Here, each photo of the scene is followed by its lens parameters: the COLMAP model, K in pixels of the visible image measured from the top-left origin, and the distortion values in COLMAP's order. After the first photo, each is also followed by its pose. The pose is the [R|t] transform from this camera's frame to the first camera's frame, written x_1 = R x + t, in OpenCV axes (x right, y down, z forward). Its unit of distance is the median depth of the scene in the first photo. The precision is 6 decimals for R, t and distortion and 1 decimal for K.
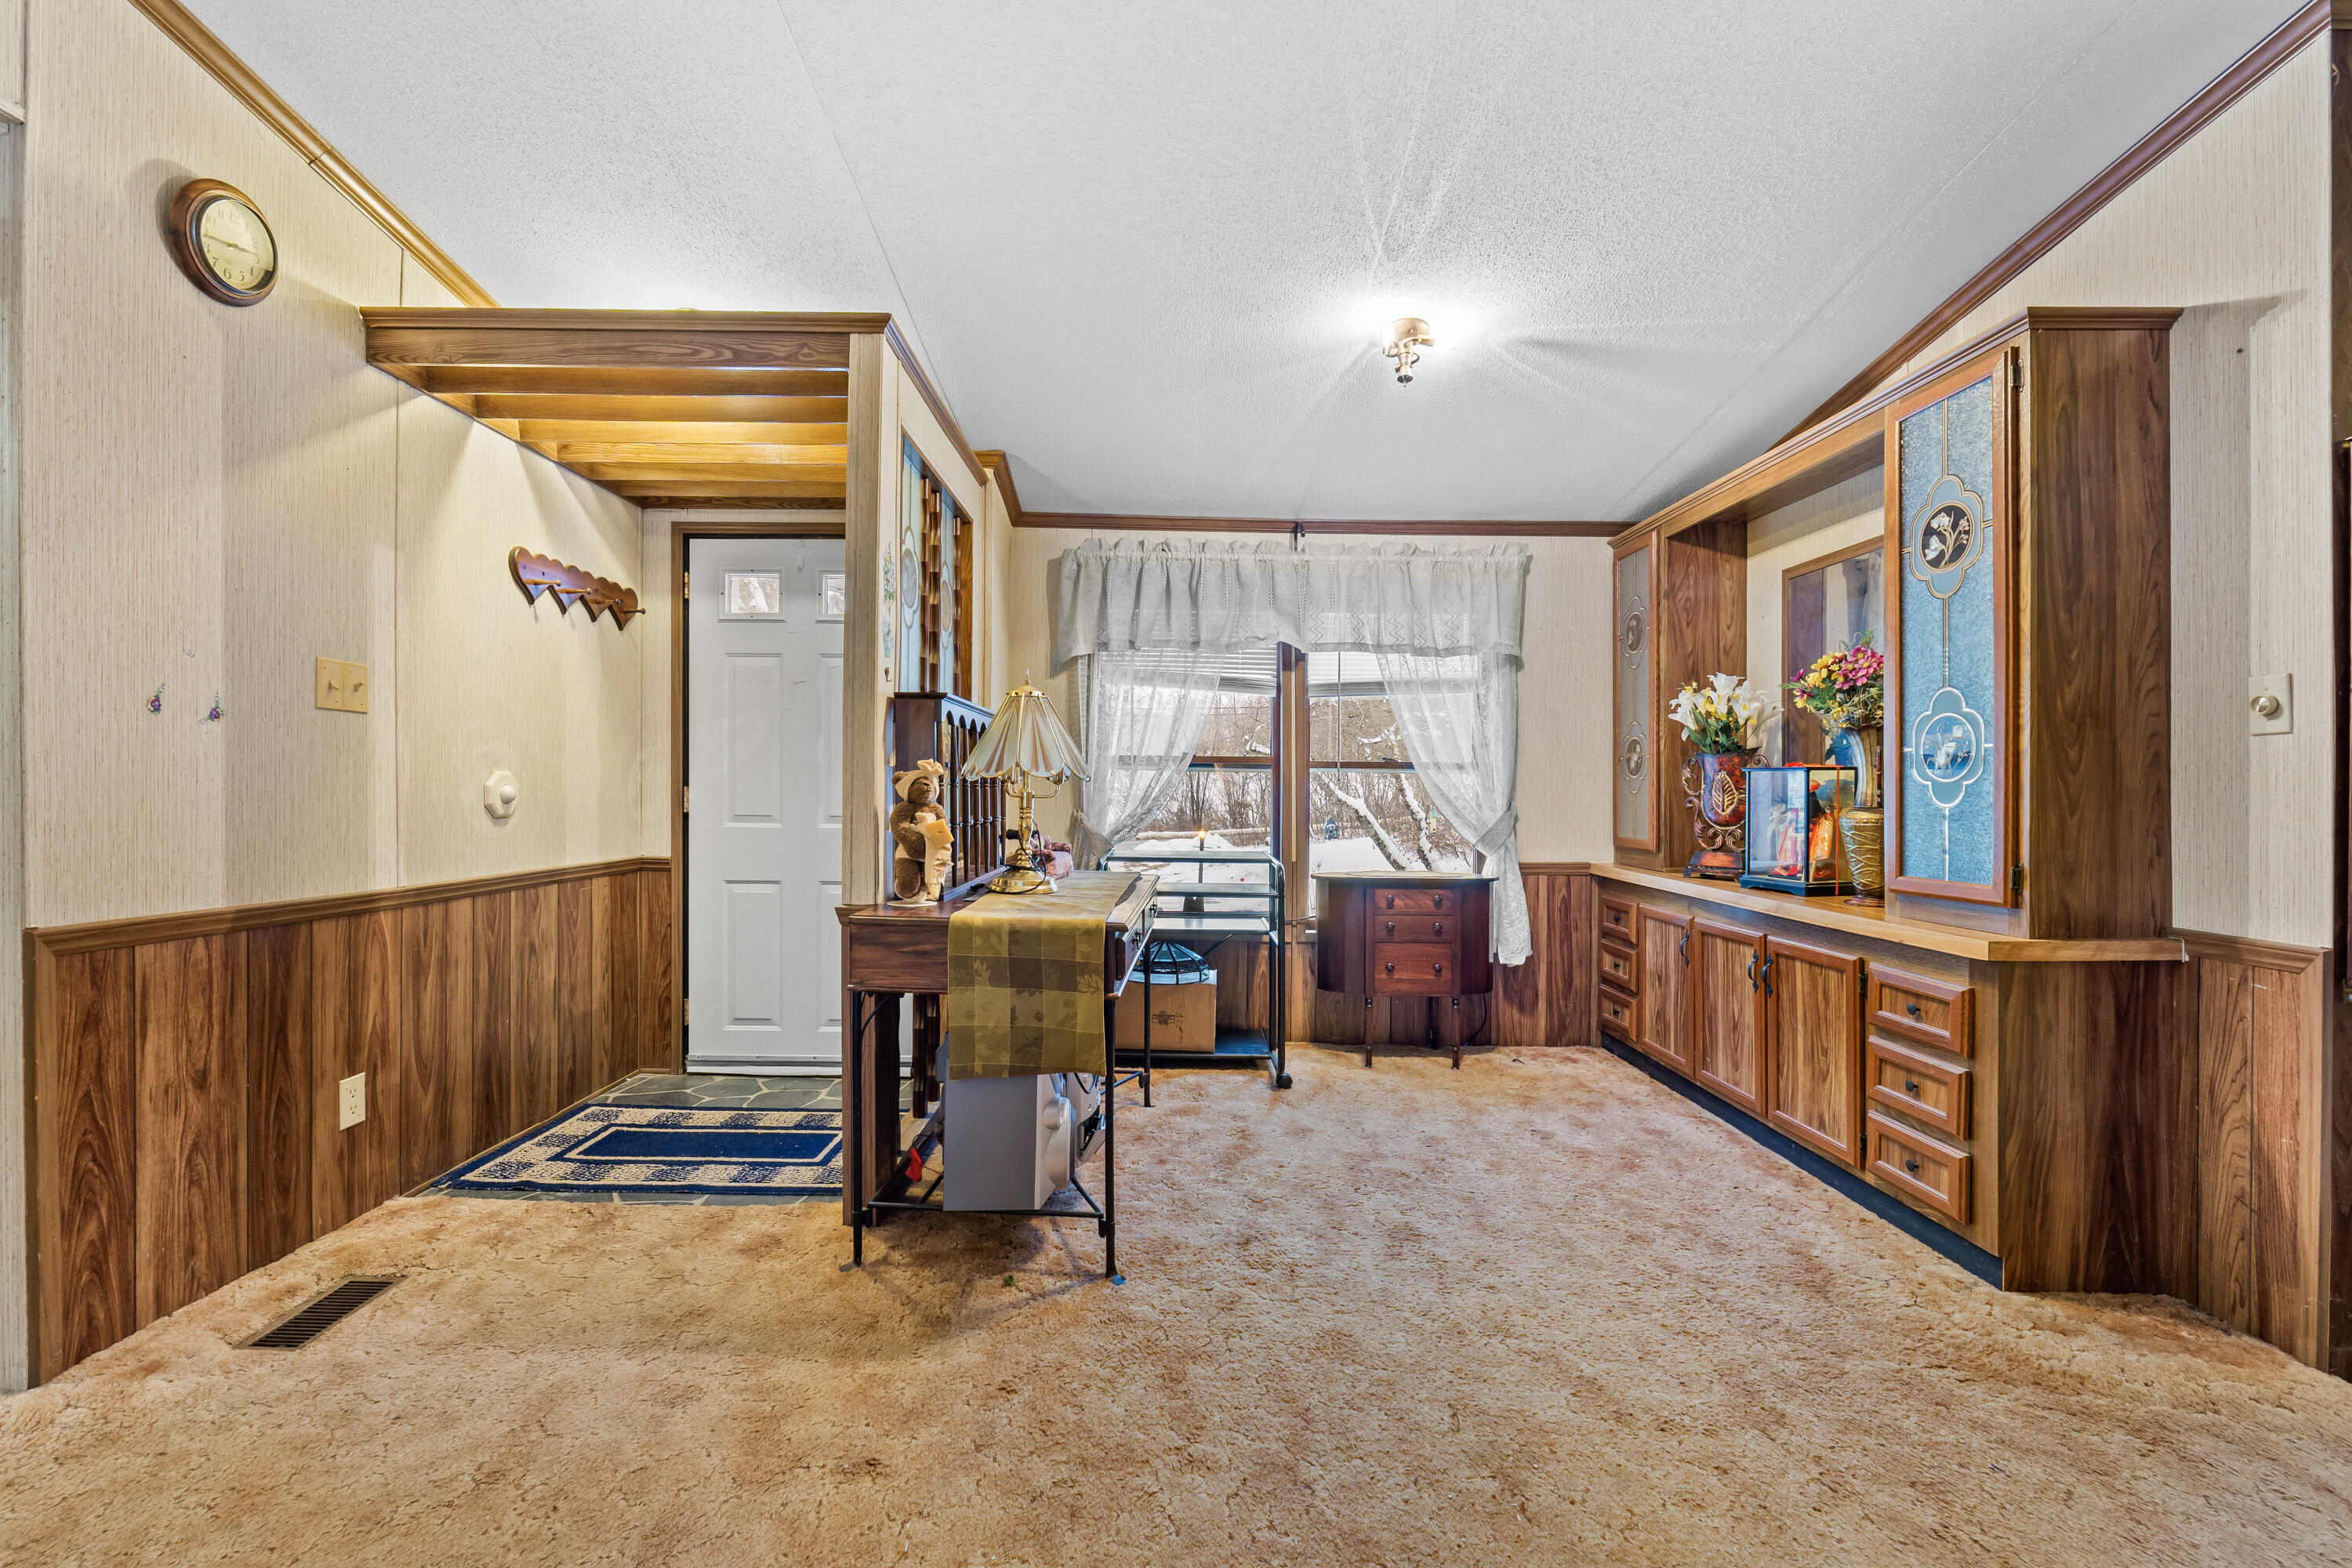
lens RADIAL K [[988.0, 0, 1166.8], [0, 988.0, 800.6], [0, 0, 1]] dist [-0.007626, -0.000787]
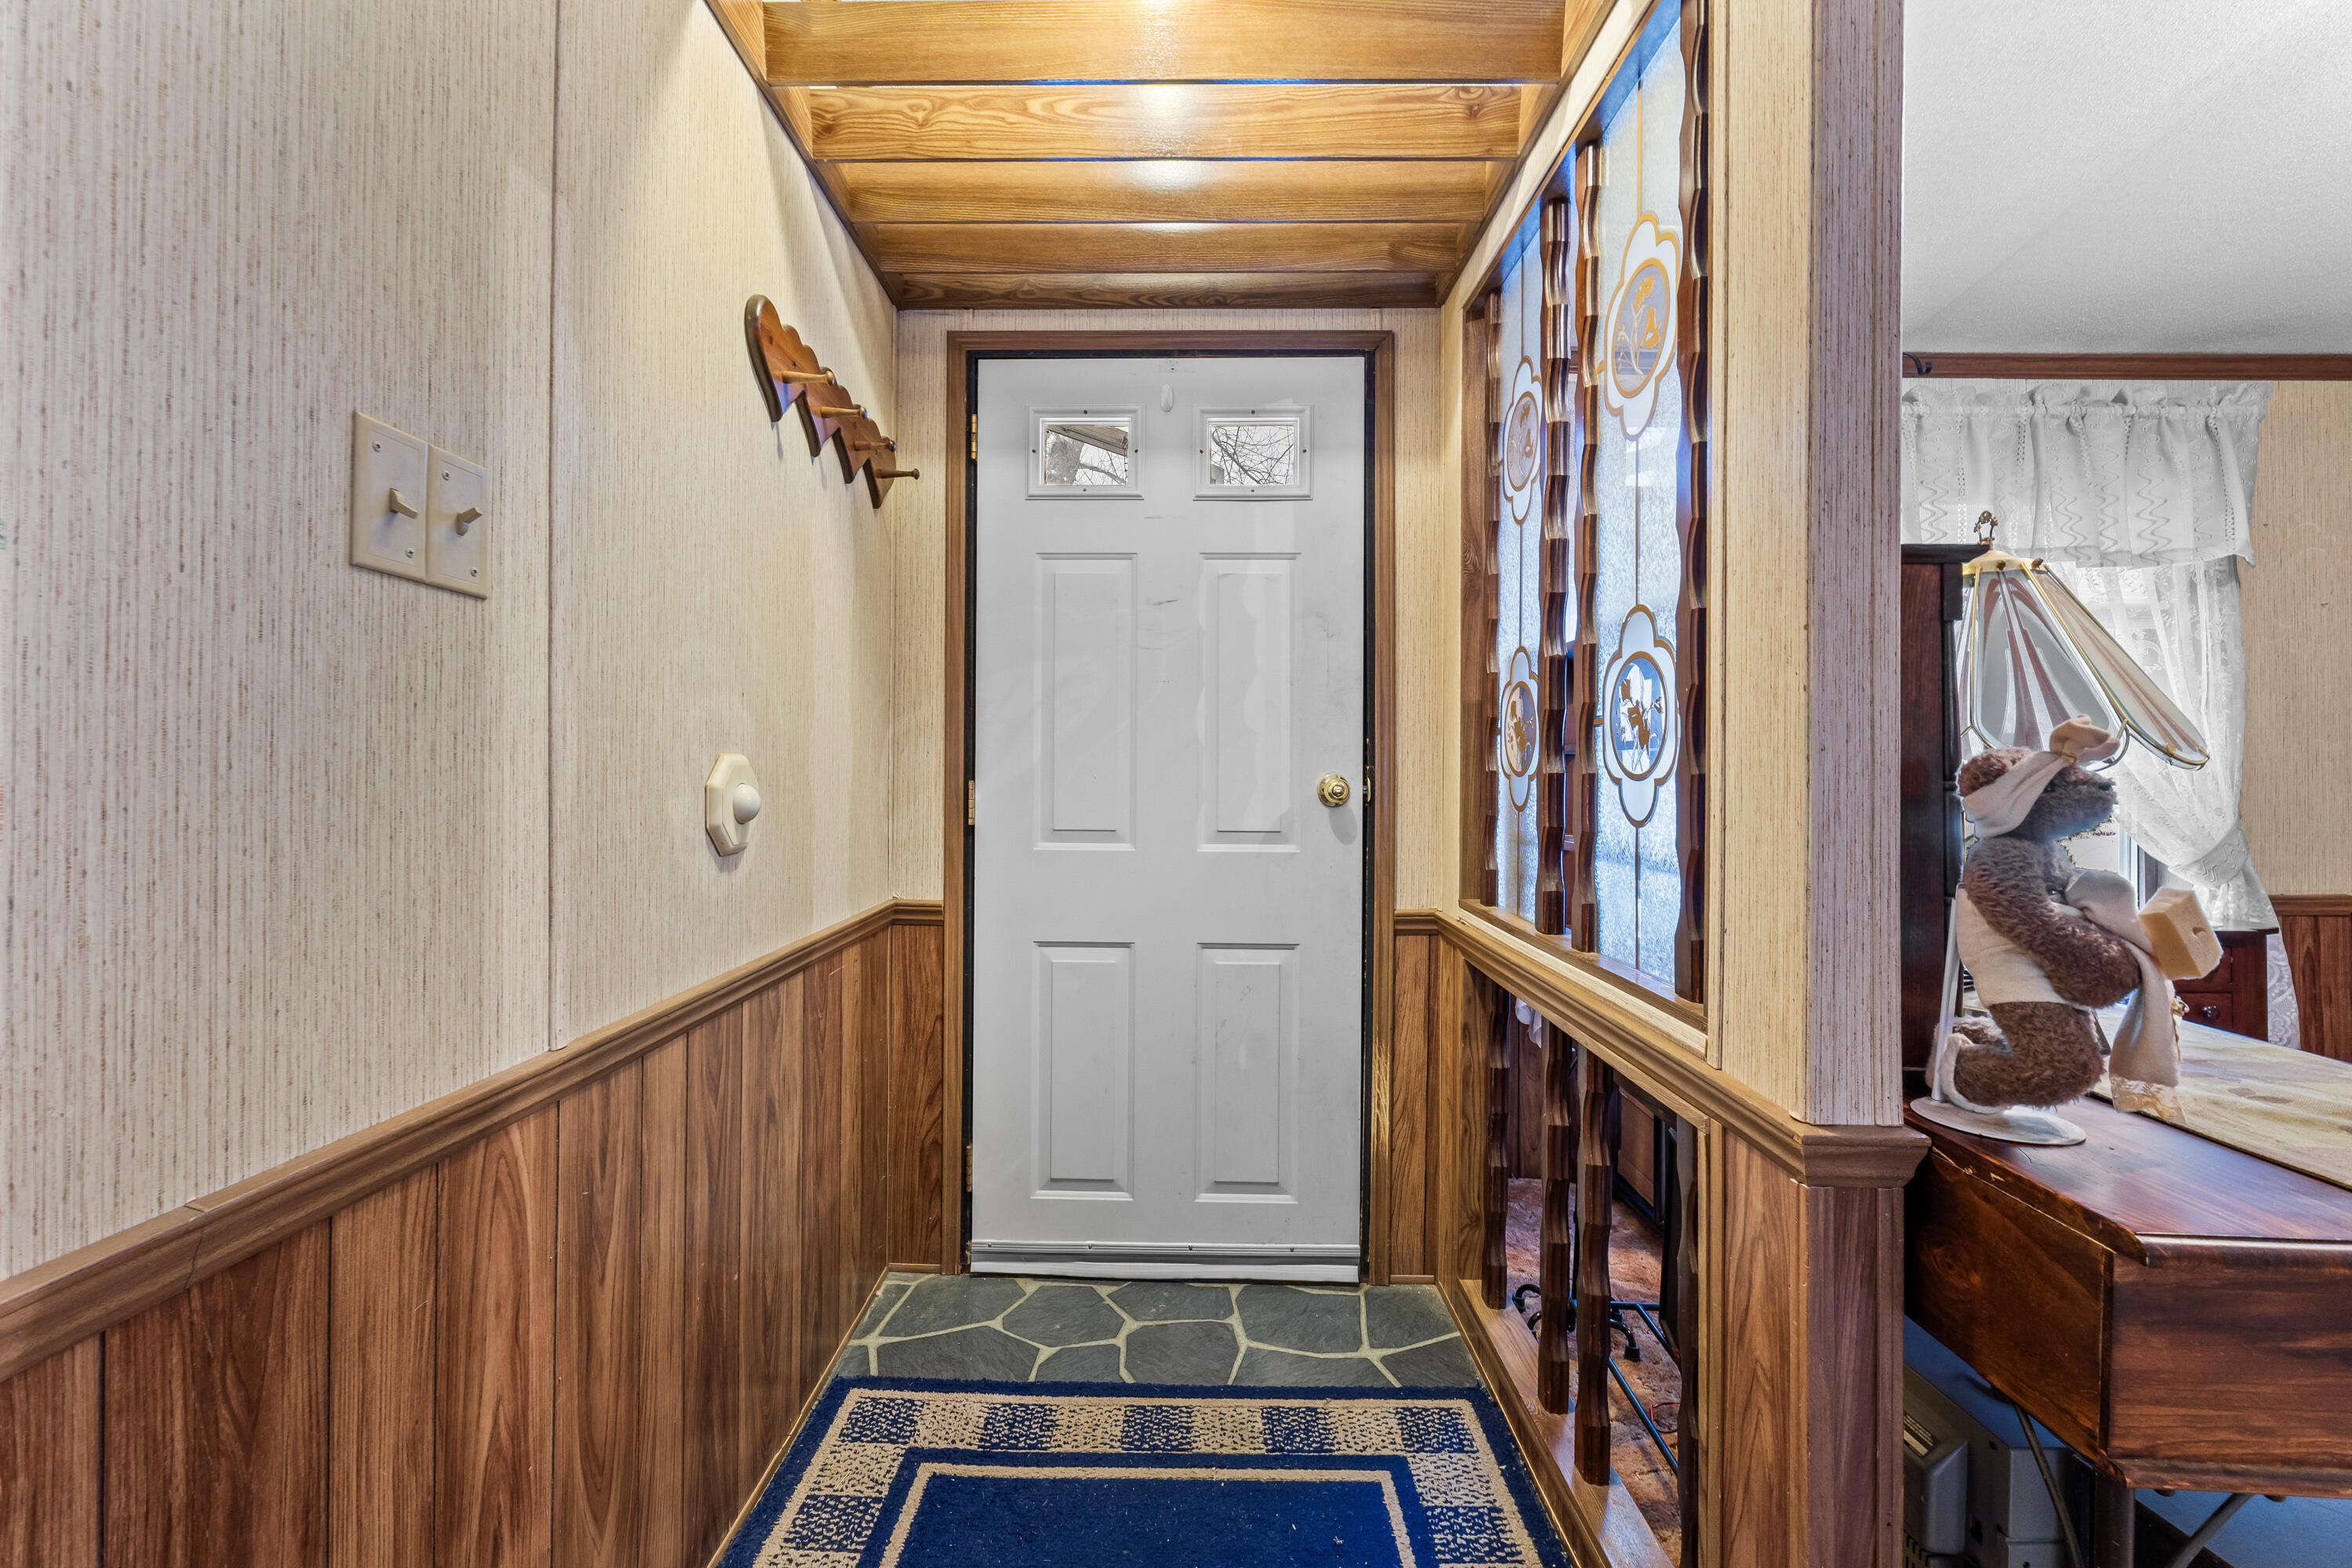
lens RADIAL K [[988.0, 0, 1159.1], [0, 988.0, 765.3], [0, 0, 1]] dist [-0.007626, -0.000787]
pose [[0.999699, -0.003162, -0.024324, -0.533063], [0.002706, 0.999821, -0.018748, -0.017938], [0.024379, 0.018676, 0.999528, 0.615546]]
